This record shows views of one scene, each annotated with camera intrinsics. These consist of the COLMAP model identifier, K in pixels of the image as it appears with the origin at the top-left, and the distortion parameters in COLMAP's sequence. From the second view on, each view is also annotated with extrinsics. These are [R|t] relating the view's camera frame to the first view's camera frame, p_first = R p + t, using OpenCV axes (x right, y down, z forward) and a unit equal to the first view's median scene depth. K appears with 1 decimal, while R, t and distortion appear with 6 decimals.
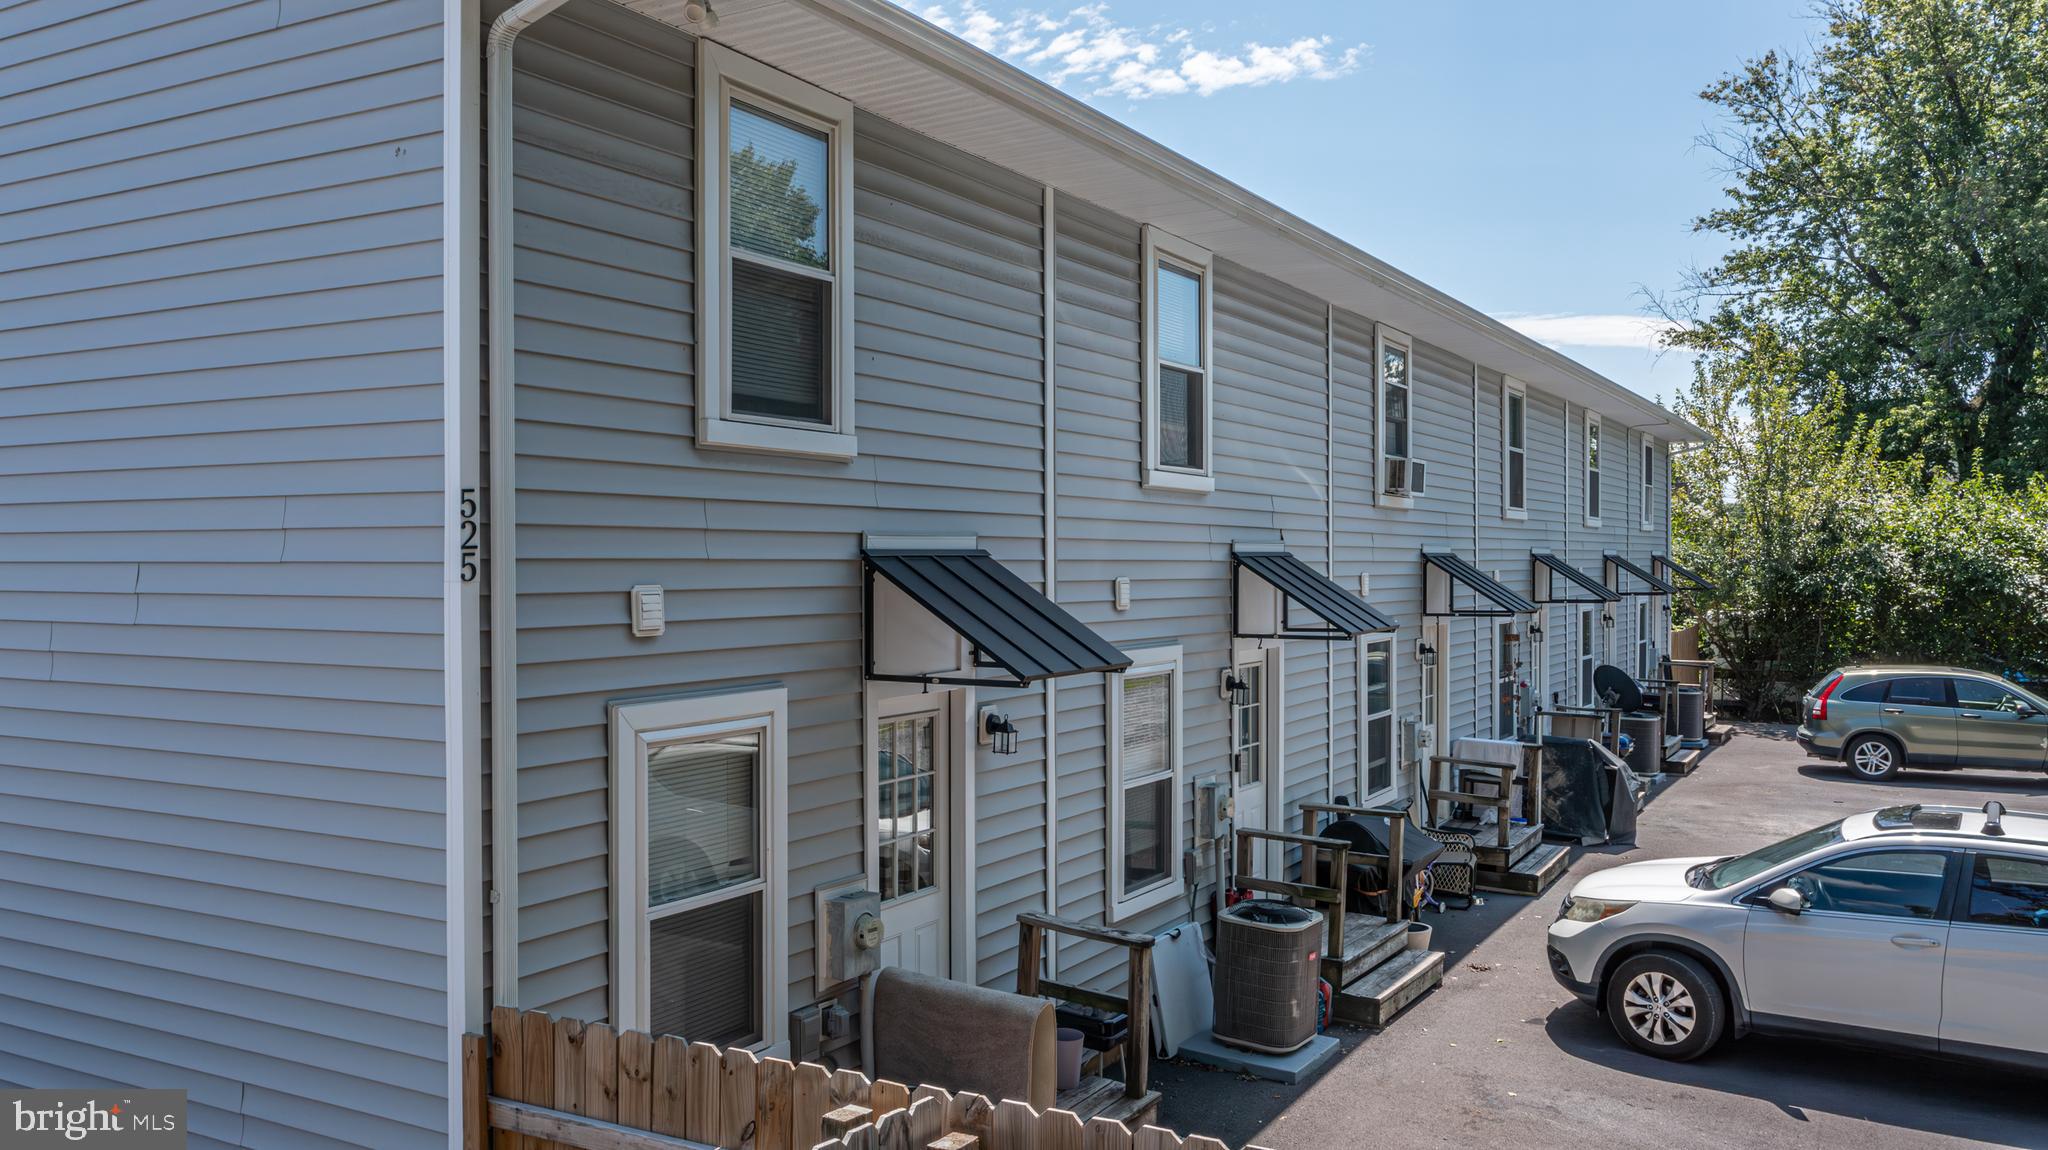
lens RADIAL K [[1644.6, 0, 1024.0], [0, 1644.6, 575.0], [0, 0, 1]] dist [-0.000668, 0.003154]
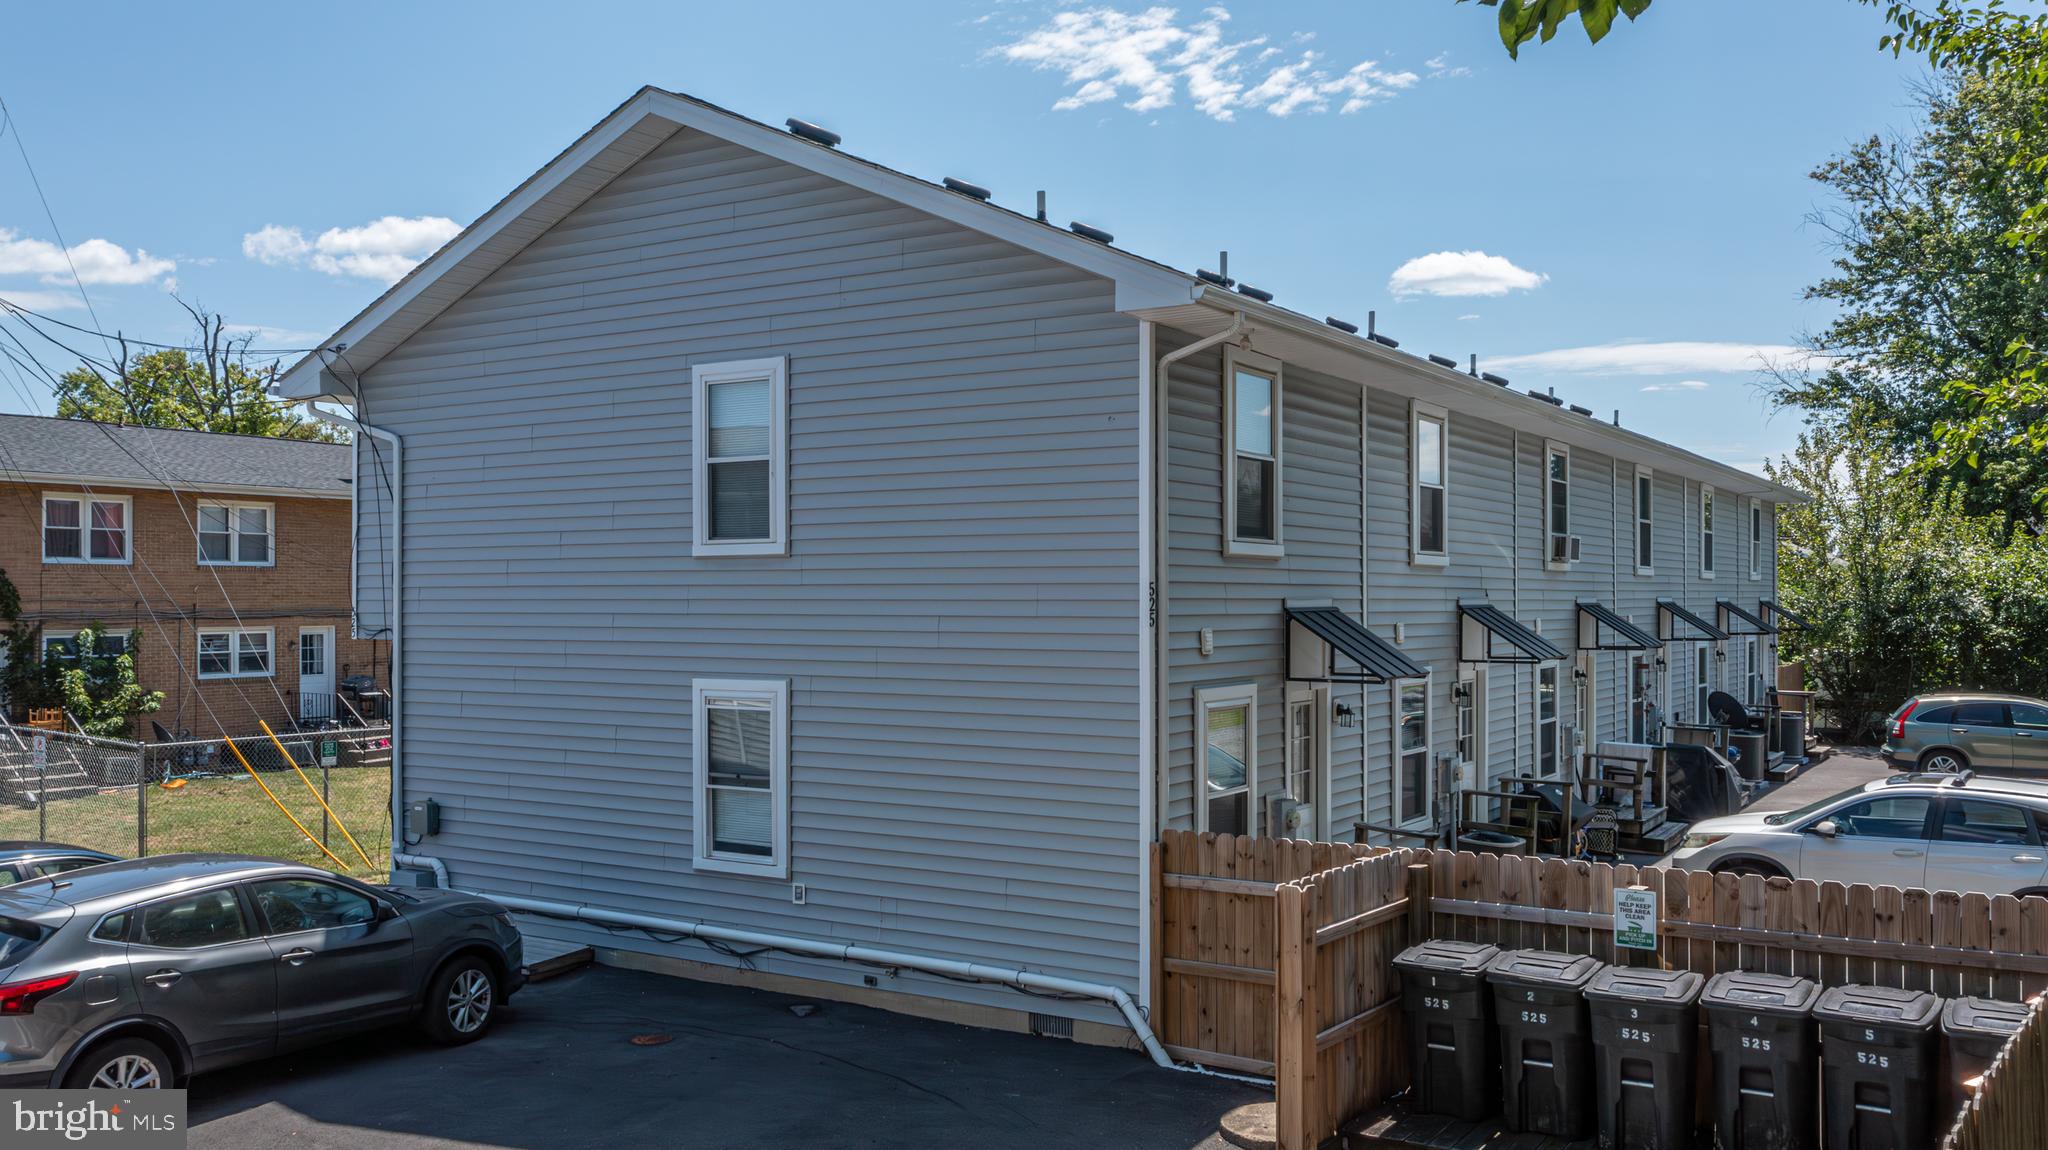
lens RADIAL K [[1736.0, 0, 1032.6], [0, 1736.0, 597.1], [0, 0, 1]] dist [0.001177, -0.002264]
pose [[0.999114, 0.001005, -0.042069, -0.096806], [-0.001378, 0.999960, -0.008851, -0.003400], [0.042059, 0.008901, 0.999075, -0.297838]]
